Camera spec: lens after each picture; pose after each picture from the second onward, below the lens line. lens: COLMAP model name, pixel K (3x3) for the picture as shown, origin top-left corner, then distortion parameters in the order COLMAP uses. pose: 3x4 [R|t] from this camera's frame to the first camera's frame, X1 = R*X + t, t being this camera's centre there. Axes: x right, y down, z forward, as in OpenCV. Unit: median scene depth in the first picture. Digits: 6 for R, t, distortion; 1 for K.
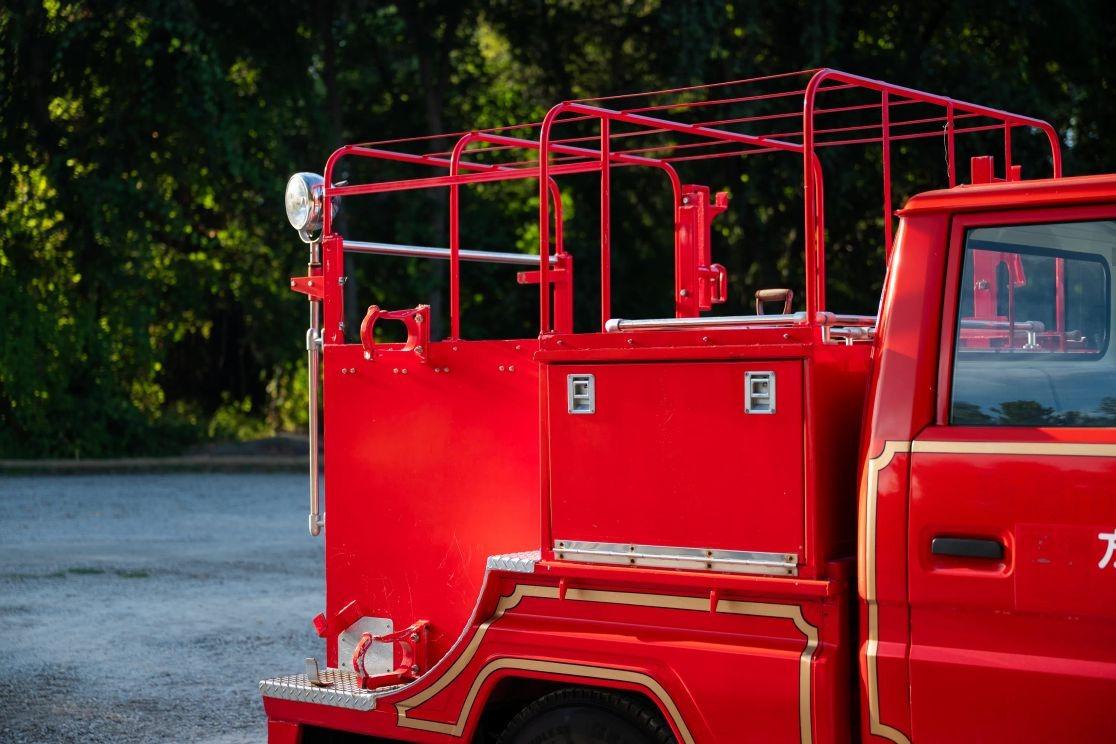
lens RADIAL K [[1855.0, 0, 558.0], [0, 1855.0, 372.0], [0, 0, 1]] dist [0.022847, 0.008268]
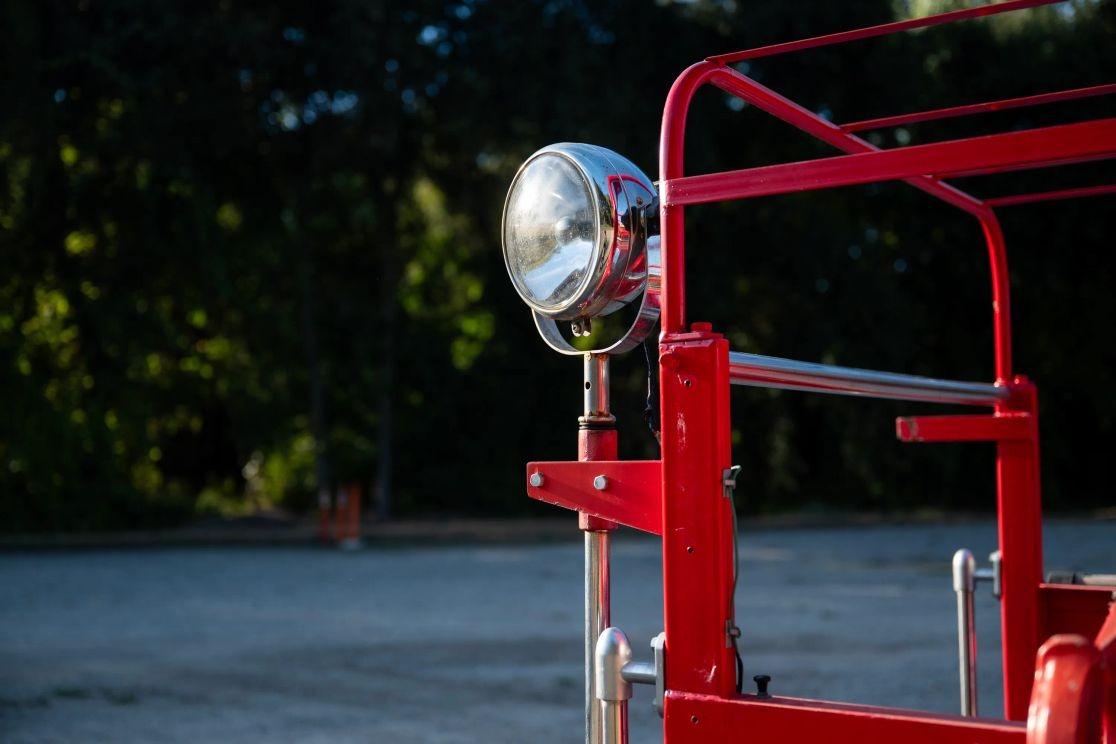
lens RADIAL K [[1293.1, 0, 558.0], [0, 1293.1, 372.0], [0, 0, 1]] dist [0.018997, 0.025660]
pose [[0.996197, 0.001350, 0.087115, -0.029420], [0.003487, 0.998461, -0.055346, -0.009982], [-0.087055, 0.055440, 0.994660, 0.142851]]
